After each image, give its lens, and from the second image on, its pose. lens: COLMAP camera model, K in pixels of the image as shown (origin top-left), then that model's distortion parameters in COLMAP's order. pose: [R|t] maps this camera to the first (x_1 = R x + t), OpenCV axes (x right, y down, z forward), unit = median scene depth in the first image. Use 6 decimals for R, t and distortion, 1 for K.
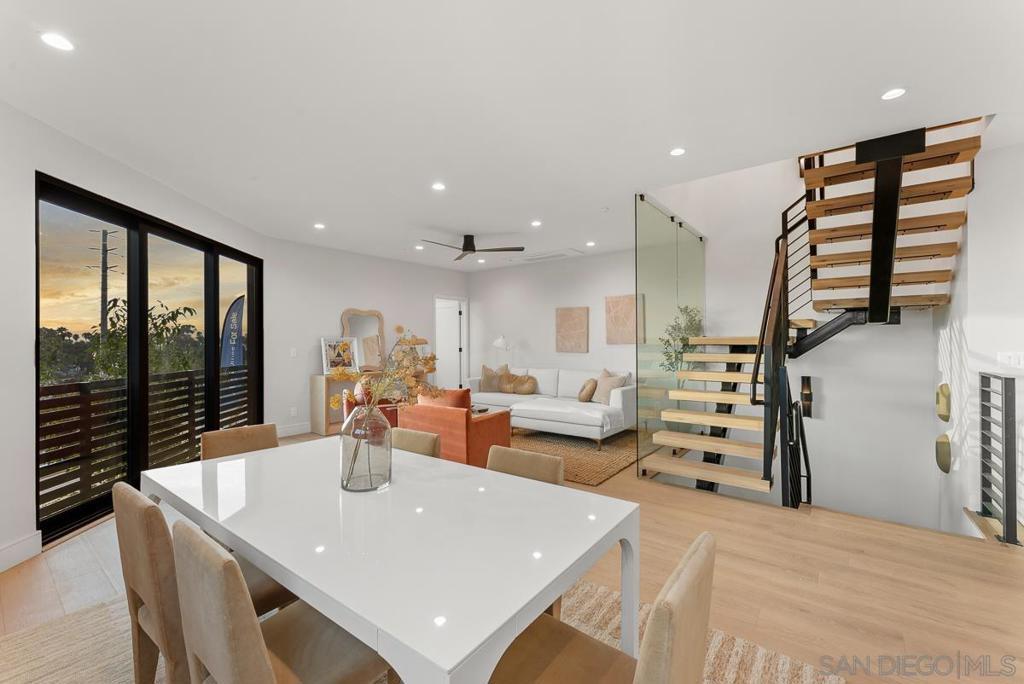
lens RADIAL K [[445.7, 0, 510.5], [0, 445.7, 339.4], [0, 0, 1]] dist [0.001937, -0.000053]
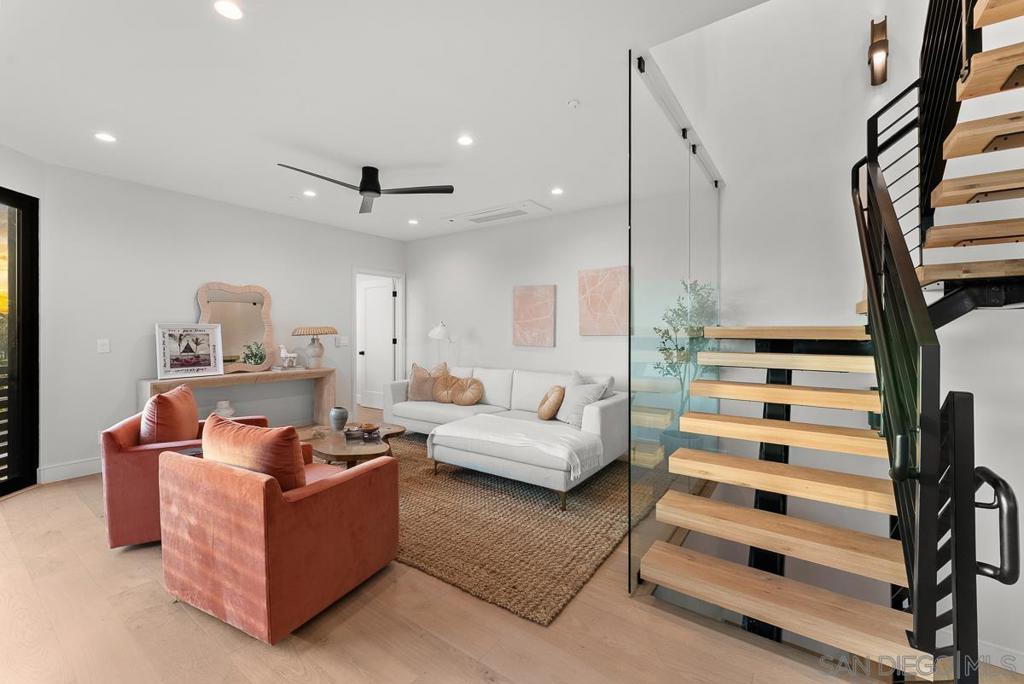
lens RADIAL K [[413.4, 0, 518.2], [0, 413.4, 331.9], [0, 0, 1]] dist [-0.011246, 0.000028]
pose [[0.998723, 0.007420, 0.049969, 0.091799], [-0.007781, 0.999945, 0.007026, 0.000139], [-0.049914, -0.007406, 0.998726, 0.374854]]
